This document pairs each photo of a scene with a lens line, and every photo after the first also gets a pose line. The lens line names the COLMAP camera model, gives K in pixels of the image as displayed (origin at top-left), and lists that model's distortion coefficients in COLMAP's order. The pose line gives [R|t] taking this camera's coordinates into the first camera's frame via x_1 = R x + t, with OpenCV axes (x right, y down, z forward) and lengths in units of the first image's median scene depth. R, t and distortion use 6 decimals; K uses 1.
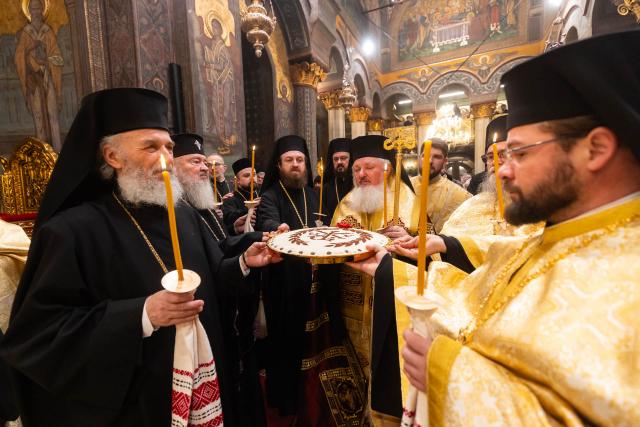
lens RADIAL K [[284.7, 0, 319.6], [0, 284.7, 211.4], [0, 0, 1]] dist [0.002510, 0.000125]
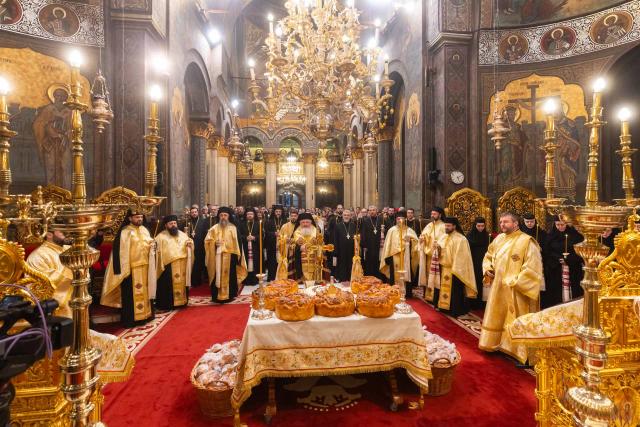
lens RADIAL K [[314.6, 0, 318.0], [0, 314.6, 193.8], [0, 0, 1]] dist [0.001264, 0.000706]
pose [[0.837495, 0.041955, 0.544831, -0.378735], [0.018896, 0.994228, -0.105607, -0.015491], [-0.546118, 0.098740, 0.831869, -0.486348]]
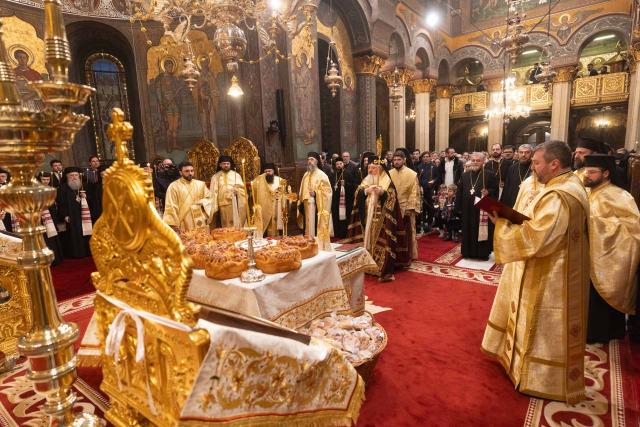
lens RADIAL K [[356.9, 0, 320.0], [0, 356.9, 213.5], [0, 0, 1]] dist [0.004105, 0.000224]
pose [[0.979845, 0.023729, -0.198345, 0.066851], [-0.006059, 0.995993, 0.089226, -0.002355], [0.199668, -0.086225, 0.976062, -0.516368]]
